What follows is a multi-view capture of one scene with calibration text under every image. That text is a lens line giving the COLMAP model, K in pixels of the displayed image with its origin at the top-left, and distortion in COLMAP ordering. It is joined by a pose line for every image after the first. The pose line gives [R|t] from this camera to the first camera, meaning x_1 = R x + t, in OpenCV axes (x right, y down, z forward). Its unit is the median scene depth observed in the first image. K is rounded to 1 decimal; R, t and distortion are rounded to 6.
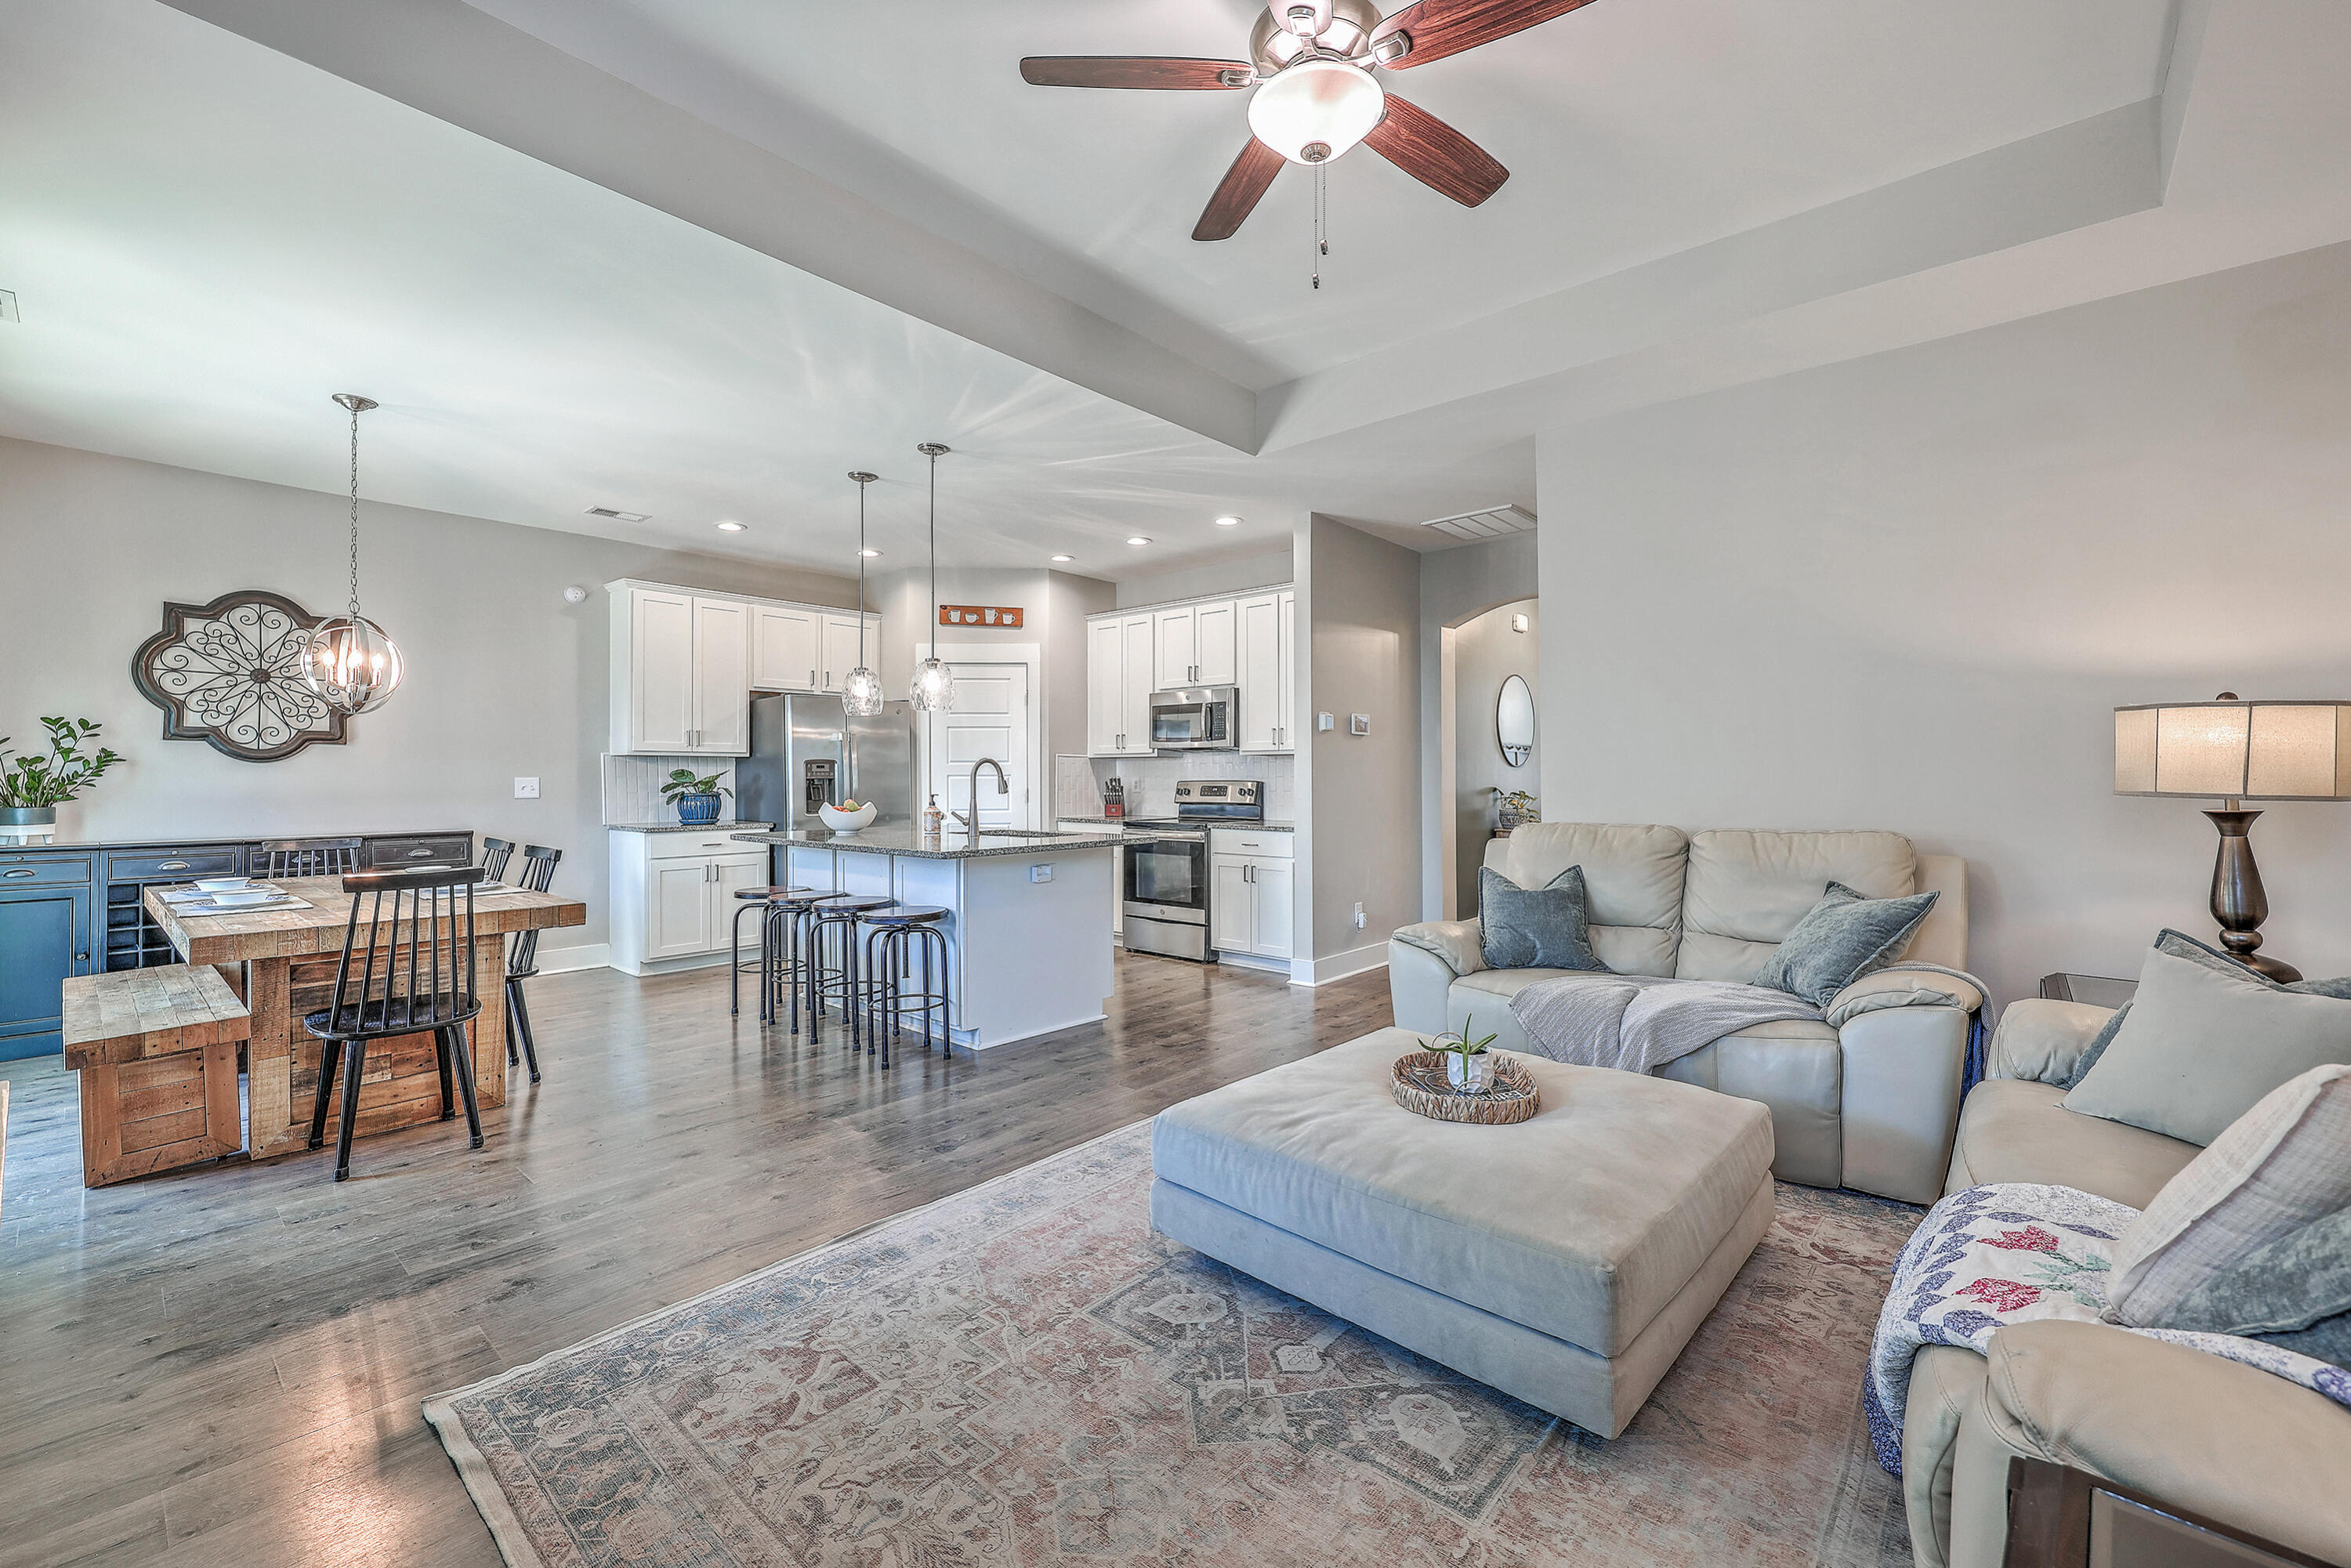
lens RADIAL K [[959.5, 0, 1189.7], [0, 959.5, 772.9], [0, 0, 1]] dist [0.001339, 0.000172]
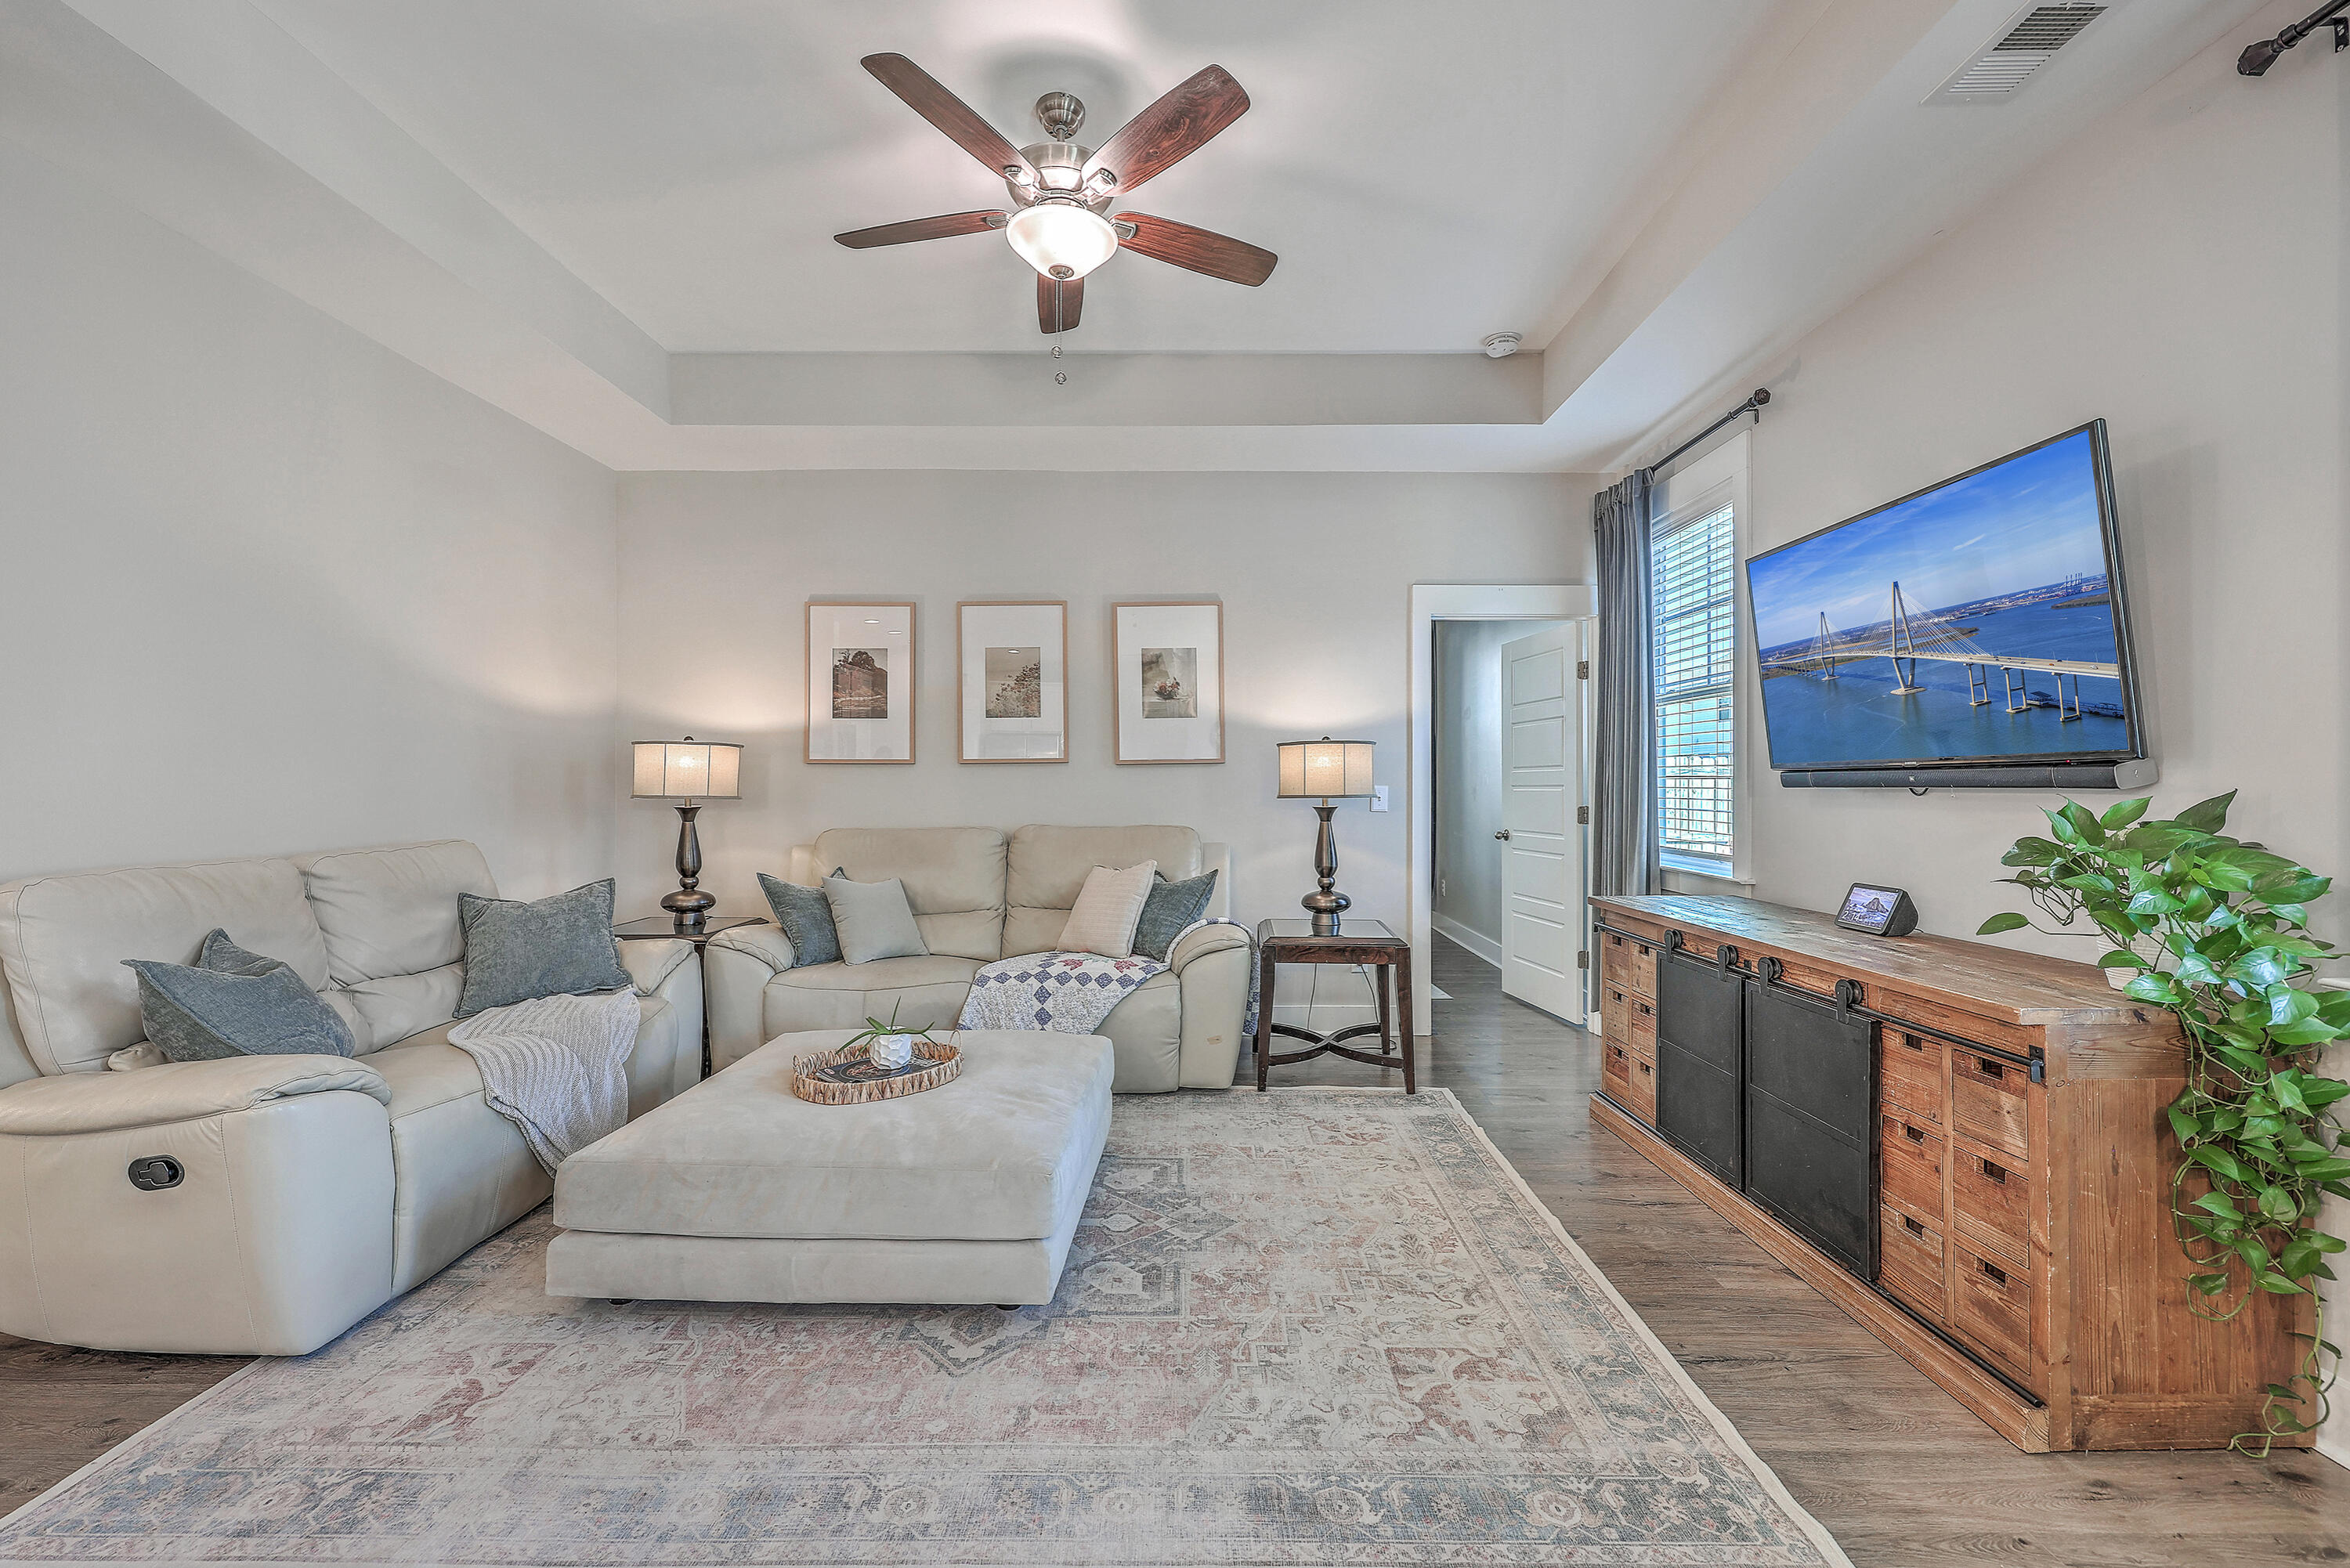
lens RADIAL K [[959.1, 0, 1184.4], [0, 959.1, 787.4], [0, 0, 1]] dist [0.001339, 0.000172]
pose [[-0.656243, -0.002052, 0.754547, -0.363893], [-0.001775, 0.999998, 0.001176, 0.000539], [-0.754548, -0.000567, -0.656245, 0.691189]]
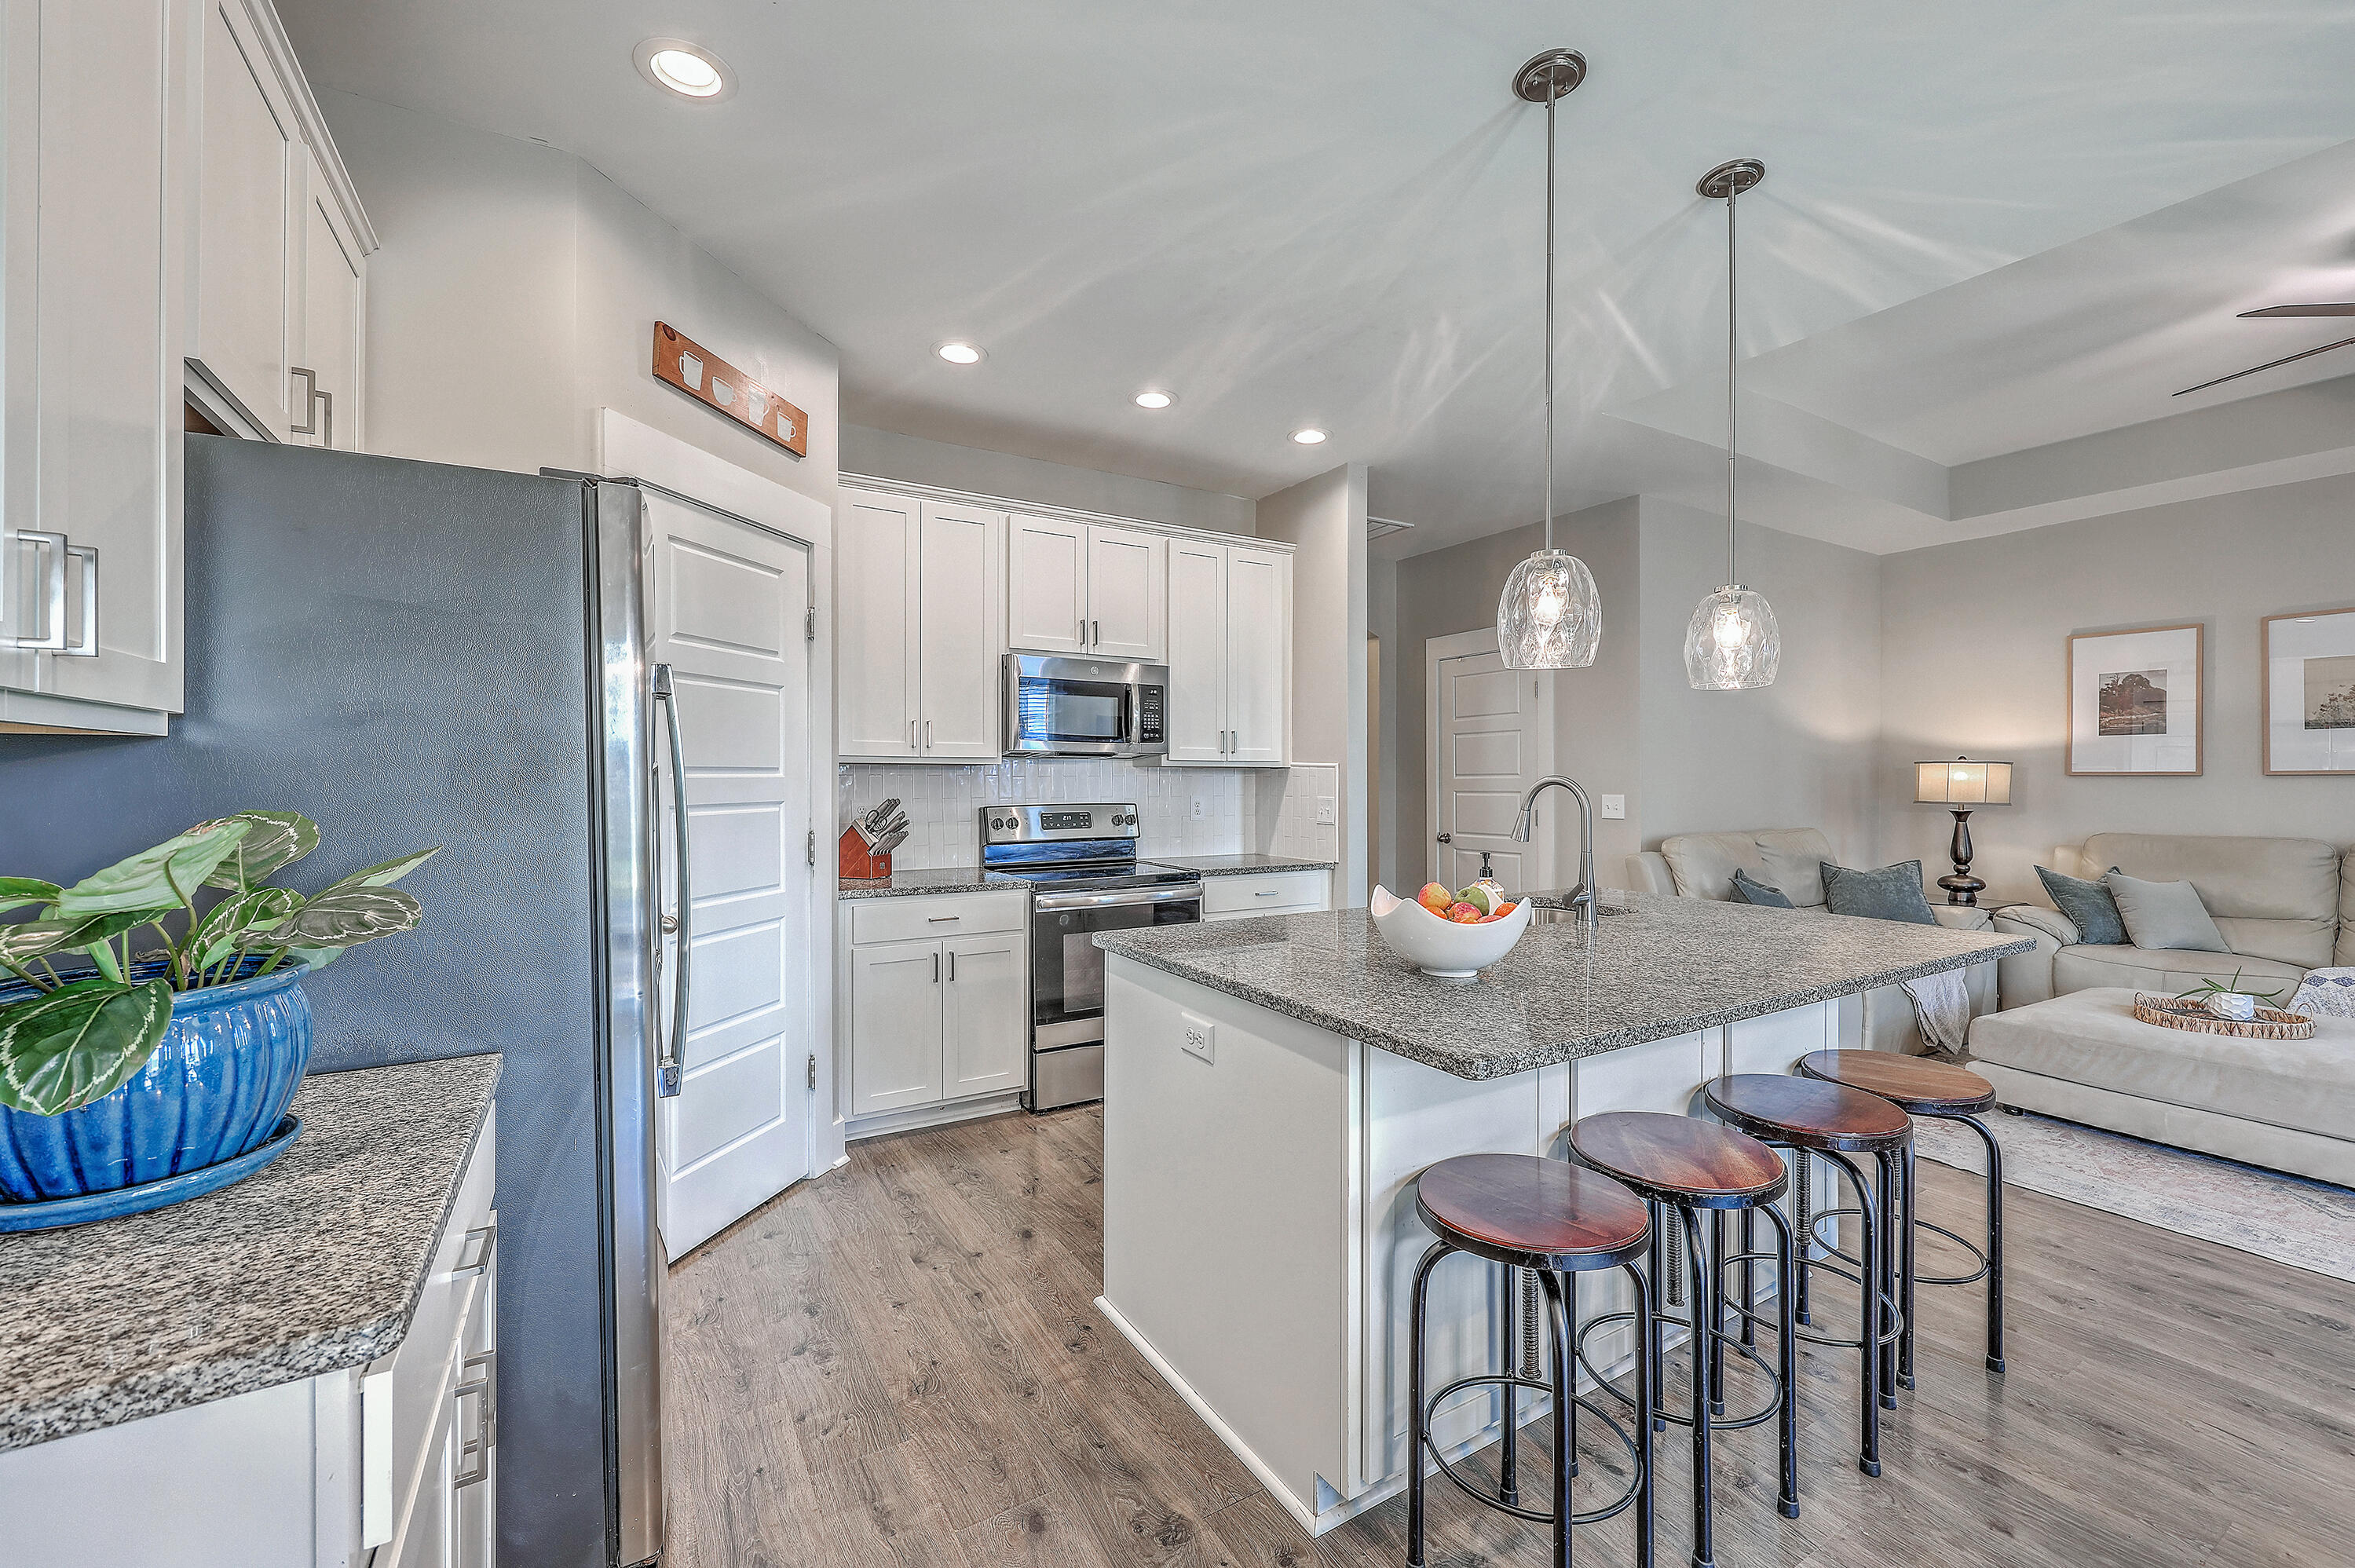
lens RADIAL K [[961.1, 0, 1185.2], [0, 961.1, 777.0], [0, 0, 1]] dist [0.001339, 0.000172]
pose [[0.297827, 0.002588, 0.954616, -0.734064], [-0.004453, 0.999989, -0.001322, -0.012720], [-0.954610, -0.003858, 0.297835, 0.971614]]
